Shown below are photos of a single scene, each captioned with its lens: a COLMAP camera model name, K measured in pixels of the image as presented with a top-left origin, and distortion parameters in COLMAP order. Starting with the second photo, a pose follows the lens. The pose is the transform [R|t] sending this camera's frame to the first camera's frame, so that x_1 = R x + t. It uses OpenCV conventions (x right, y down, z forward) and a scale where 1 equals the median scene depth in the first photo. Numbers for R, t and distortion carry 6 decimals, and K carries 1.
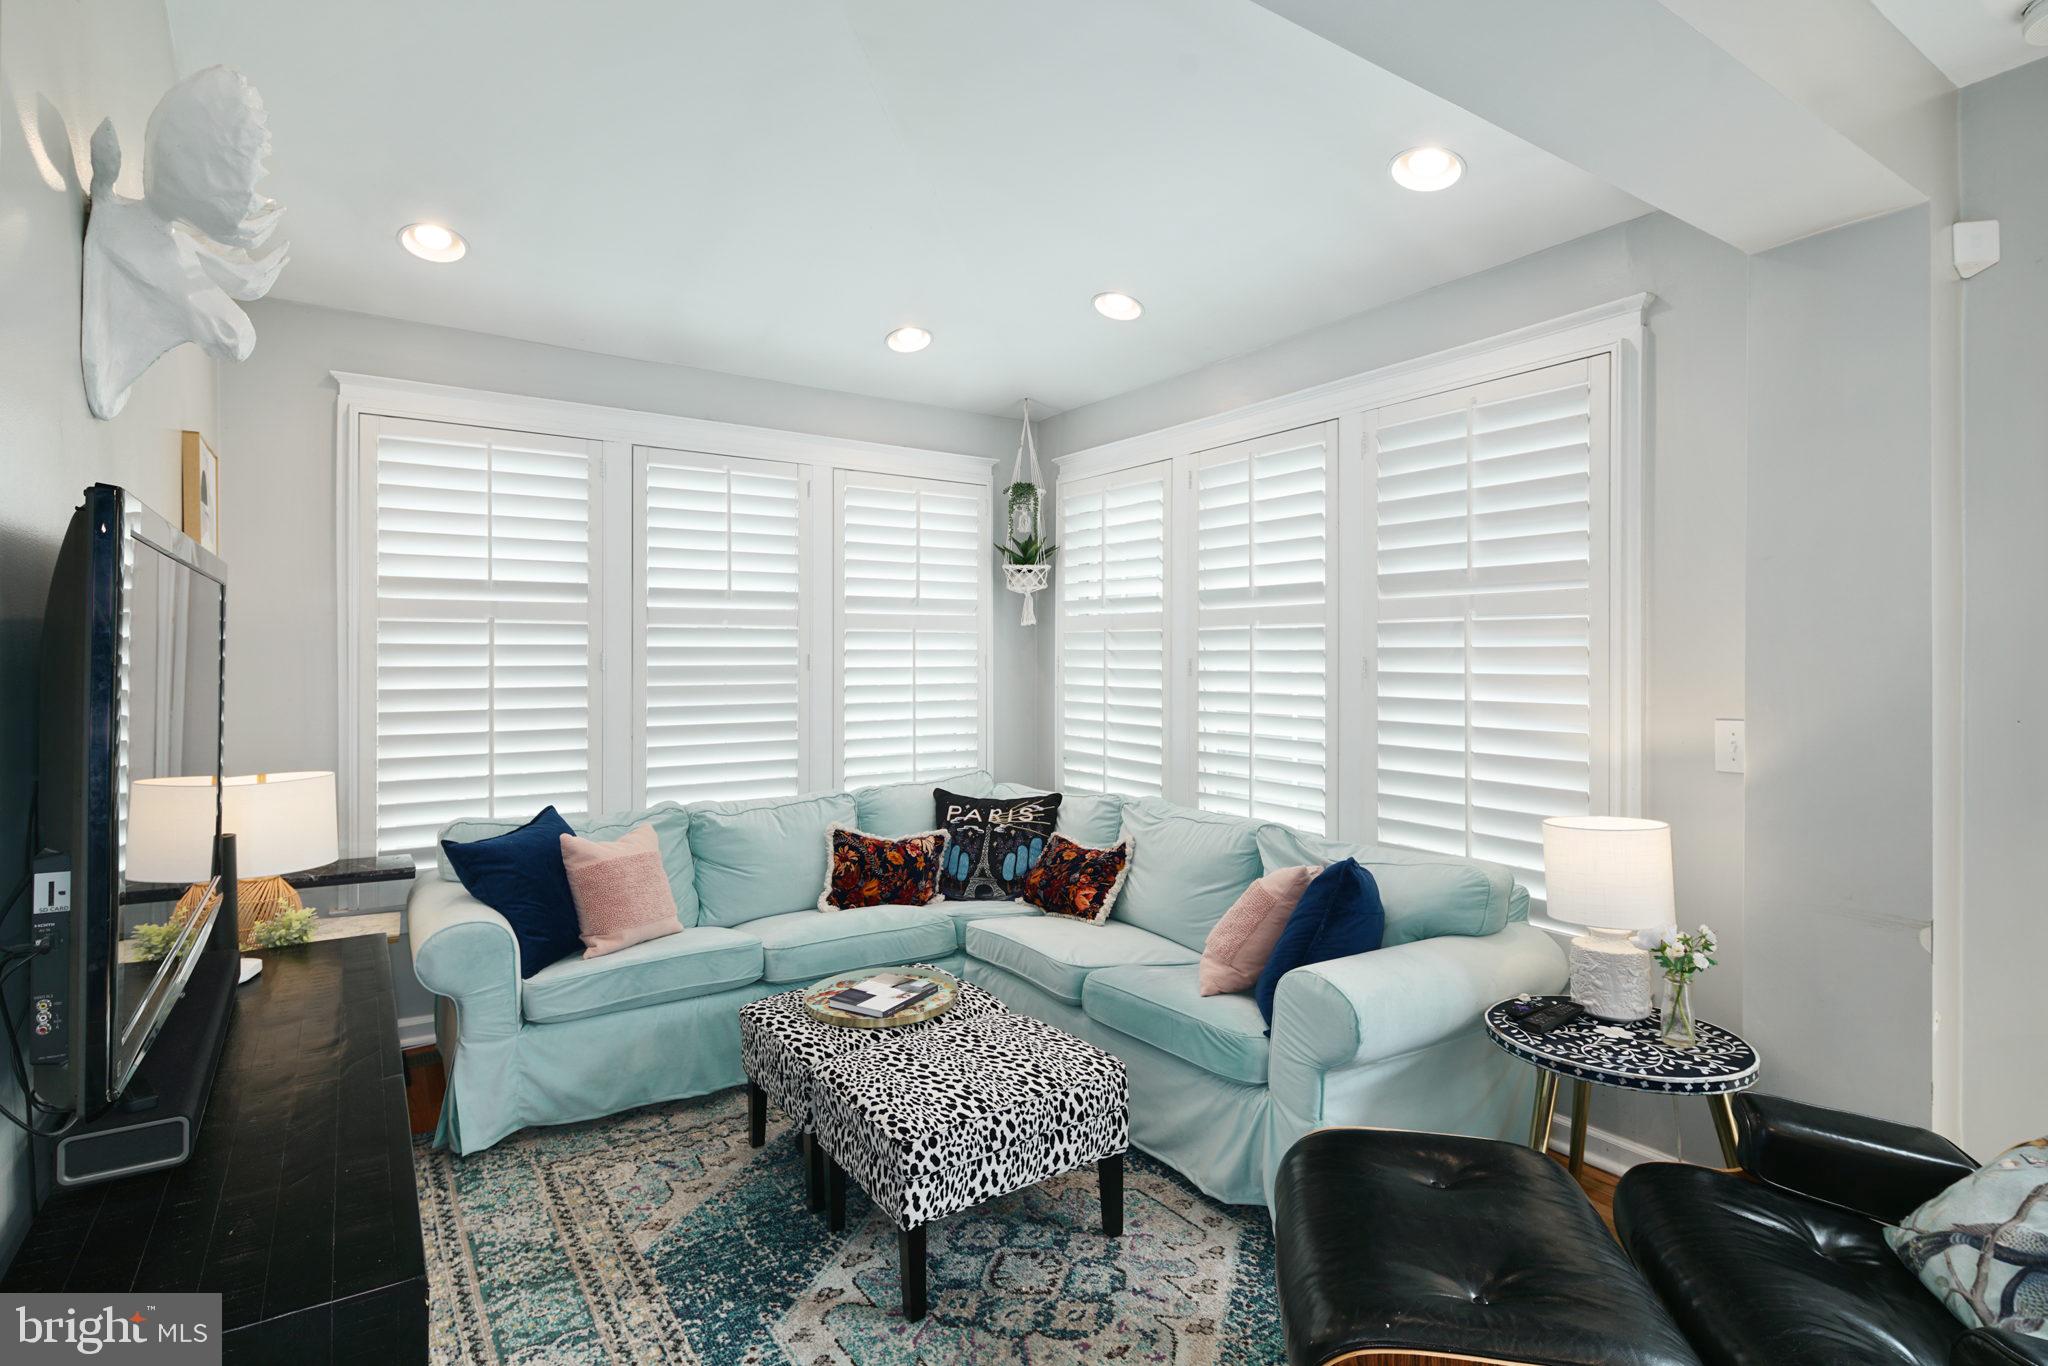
lens RADIAL K [[1008.5, 0, 1030.1], [0, 1008.5, 661.8], [0, 0, 1]] dist [-0.000933, -0.000131]
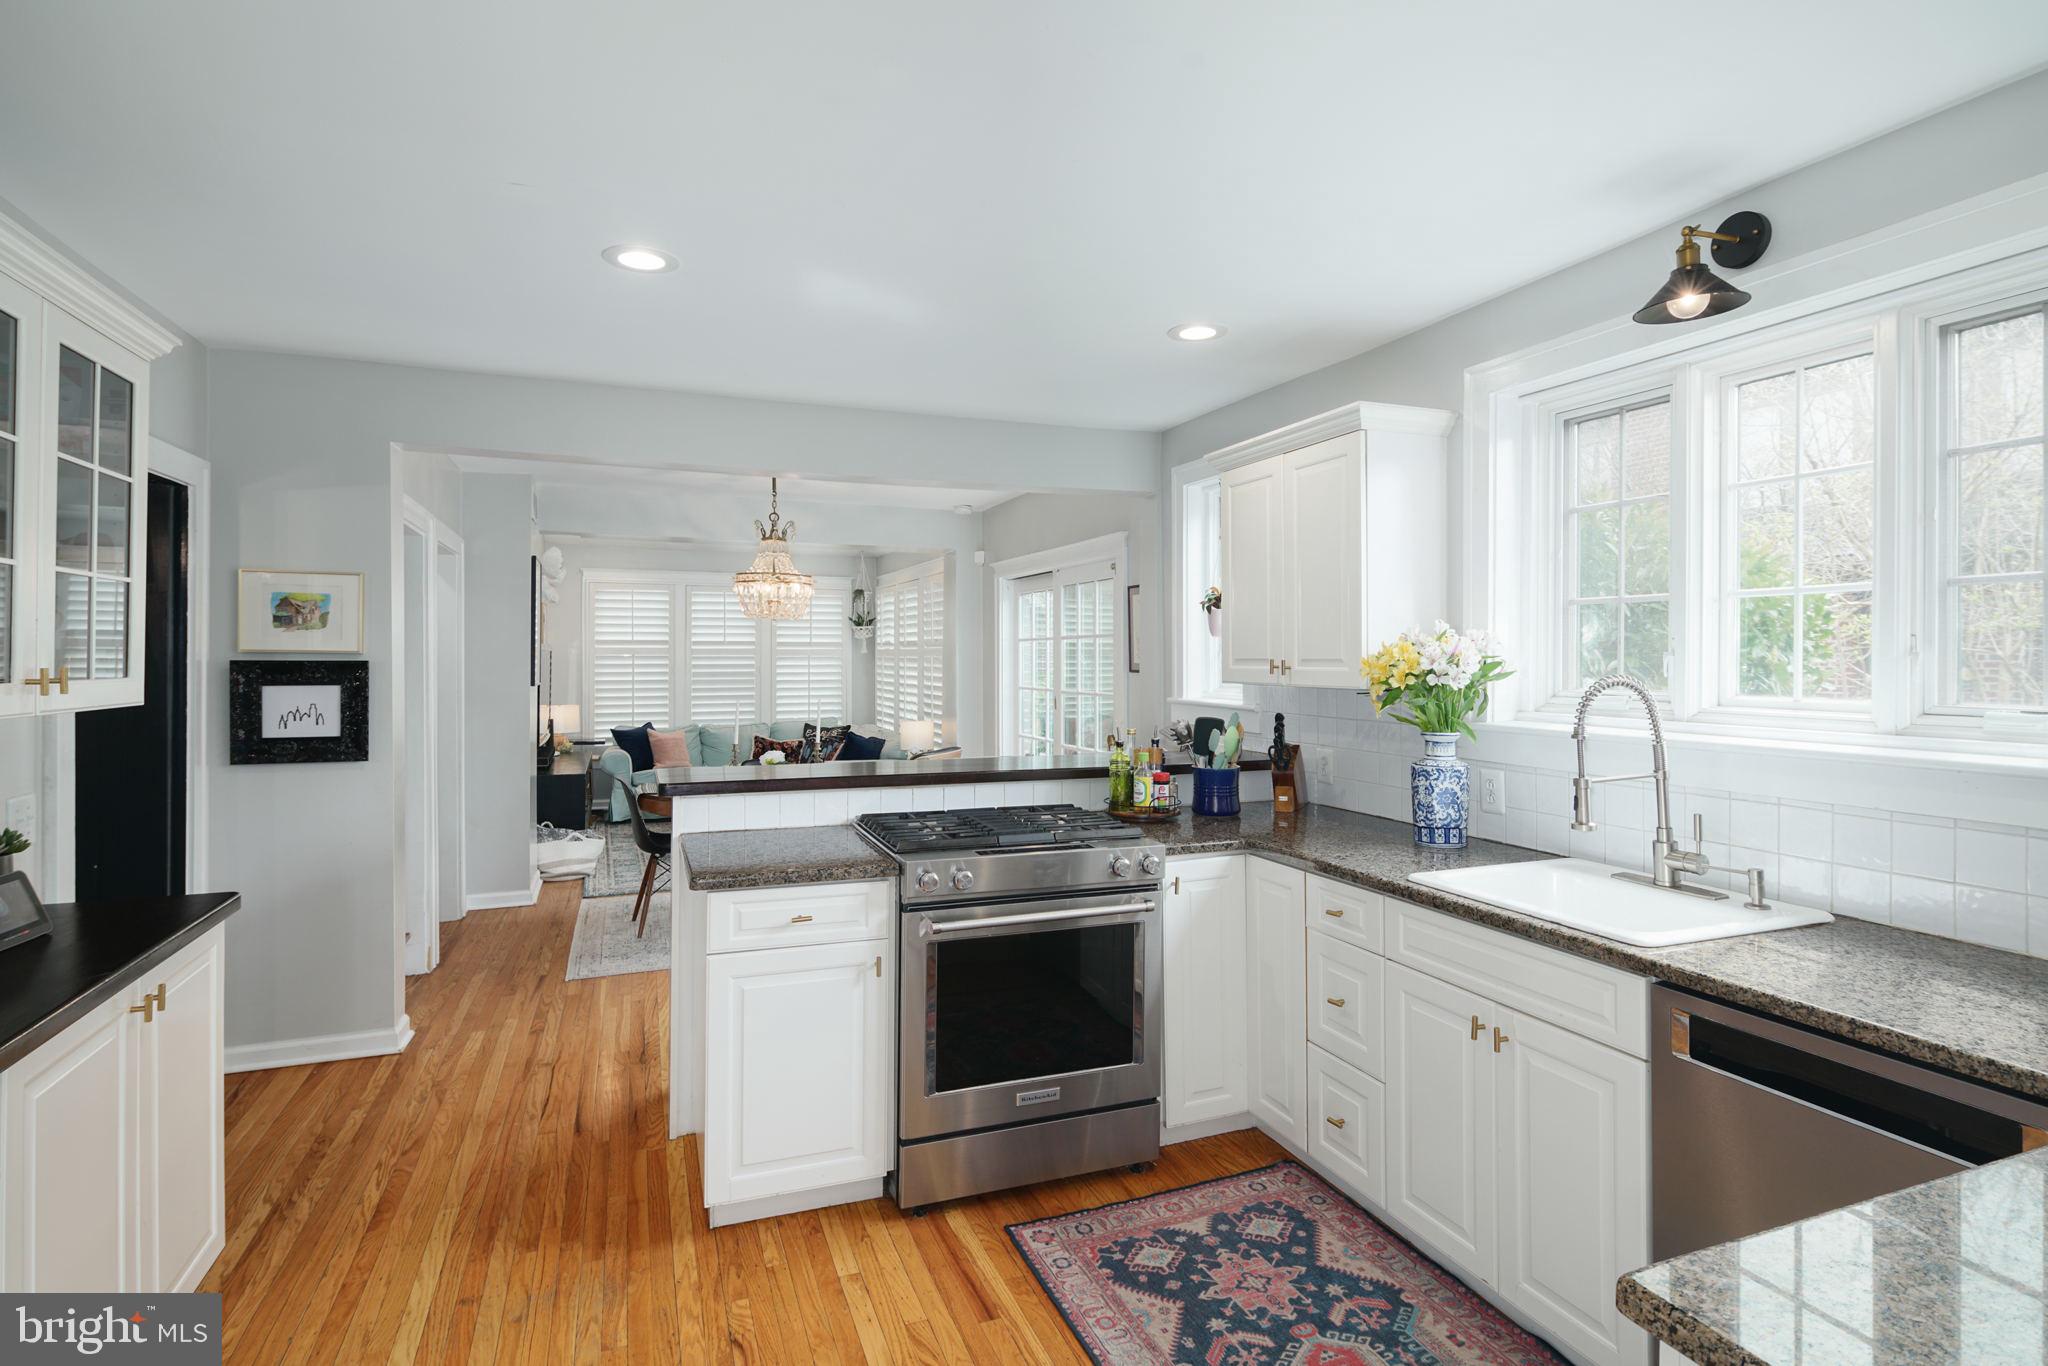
lens RADIAL K [[1008.5, 0, 1030.1], [0, 1008.5, 661.8], [0, 0, 1]] dist [-0.000933, -0.000131]
pose [[0.979253, 0.002117, -0.202630, 1.031602], [-0.002427, 0.999996, -0.001285, -0.021206], [0.202627, 0.001750, 0.979255, -1.399684]]
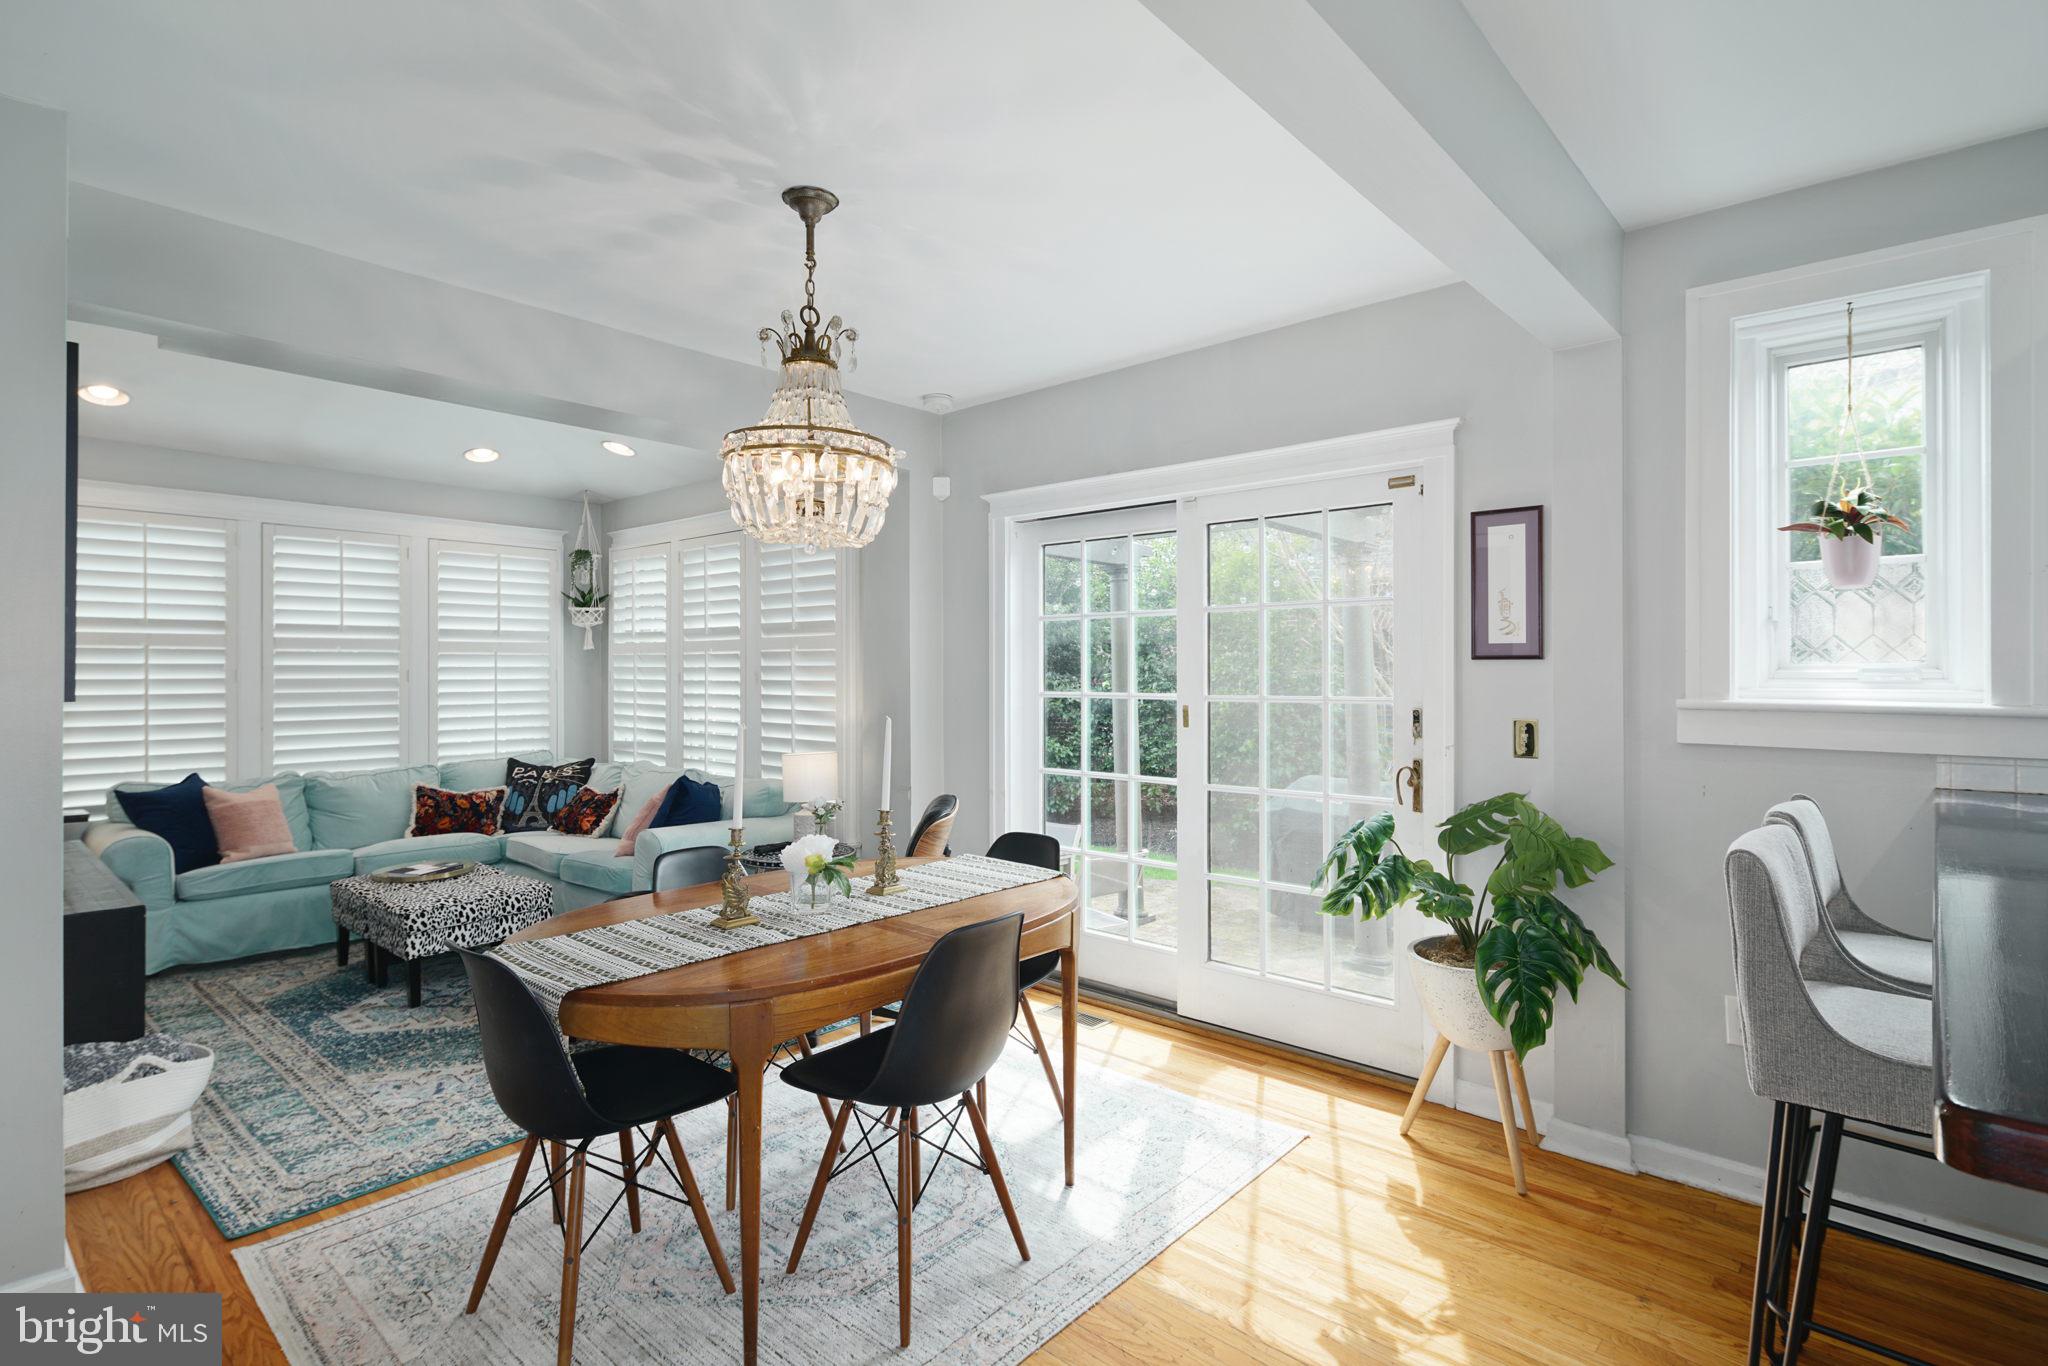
lens RADIAL K [[1003.6, 0, 1029.0], [0, 1003.6, 674.8], [0, 0, 1]] dist [0.002944, -0.005533]
pose [[0.967922, -0.002520, 0.251238, 0.313384], [0.003130, 0.999993, -0.002030, 0.004988], [-0.251231, 0.002751, 0.967923, -0.676814]]
